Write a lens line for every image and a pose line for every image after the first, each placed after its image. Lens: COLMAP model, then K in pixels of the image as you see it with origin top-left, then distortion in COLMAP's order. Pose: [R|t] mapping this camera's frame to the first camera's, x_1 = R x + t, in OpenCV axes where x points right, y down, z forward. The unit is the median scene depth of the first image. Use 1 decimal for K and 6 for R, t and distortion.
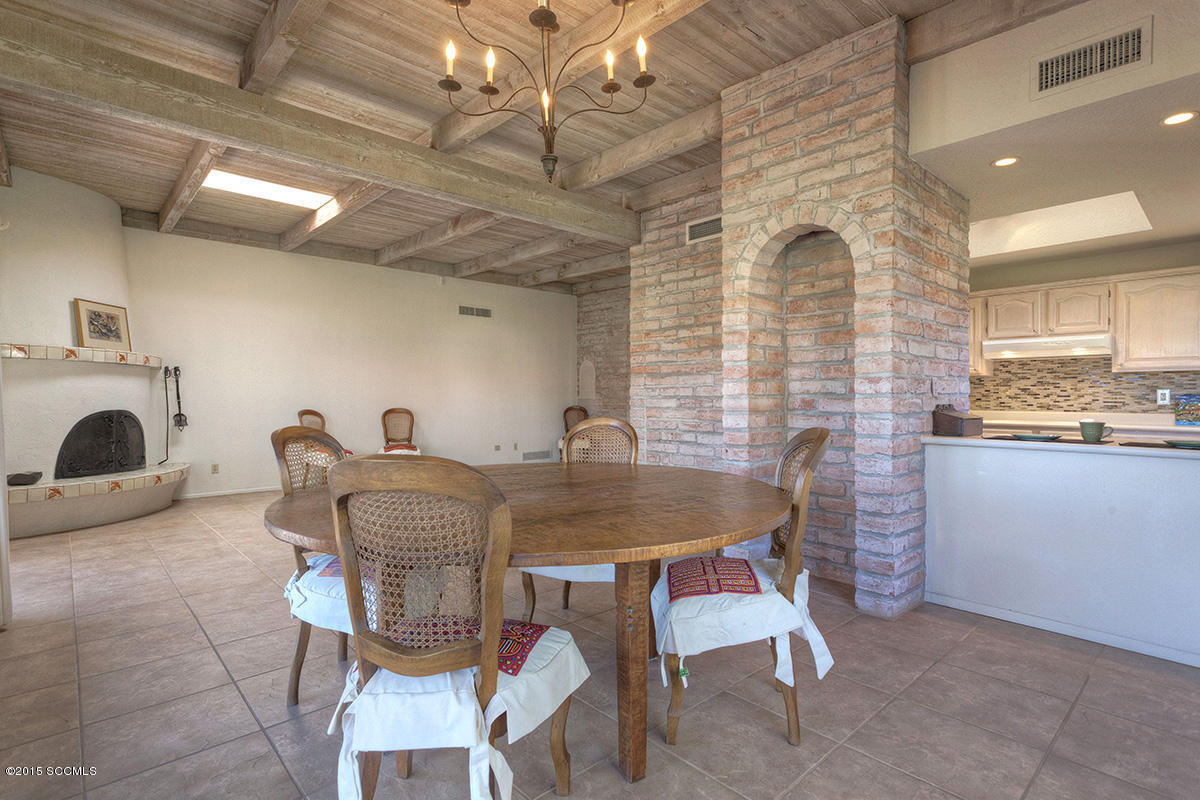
lens RADIAL K [[573.6, 0, 597.2], [0, 573.6, 403.4], [0, 0, 1]] dist [-0.001769, 0.000508]
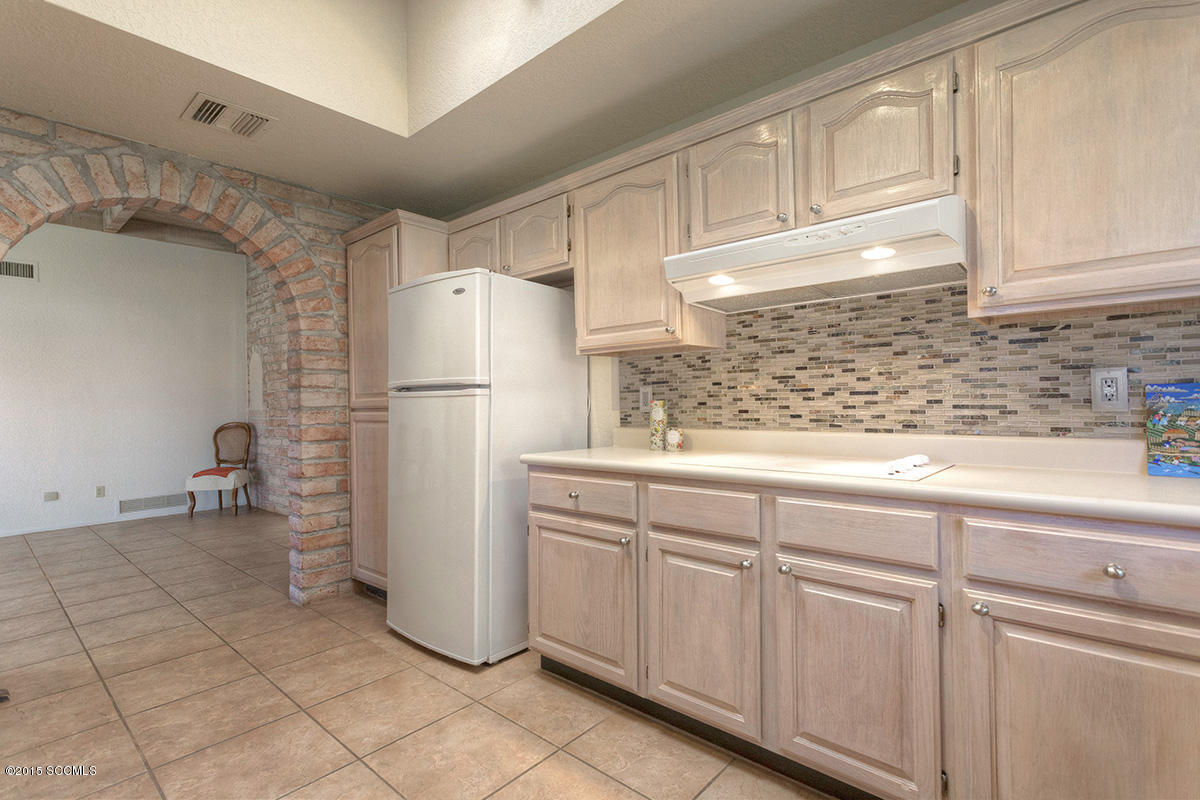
lens RADIAL K [[573.6, 0, 590.2], [0, 573.6, 402.2], [0, 0, 1]] dist [-0.001769, 0.000508]
pose [[0.993688, -0.013029, 0.111422, 0.594115], [0.015076, 0.999732, -0.017544, -0.002303], [-0.111164, 0.019113, 0.993618, 0.642041]]
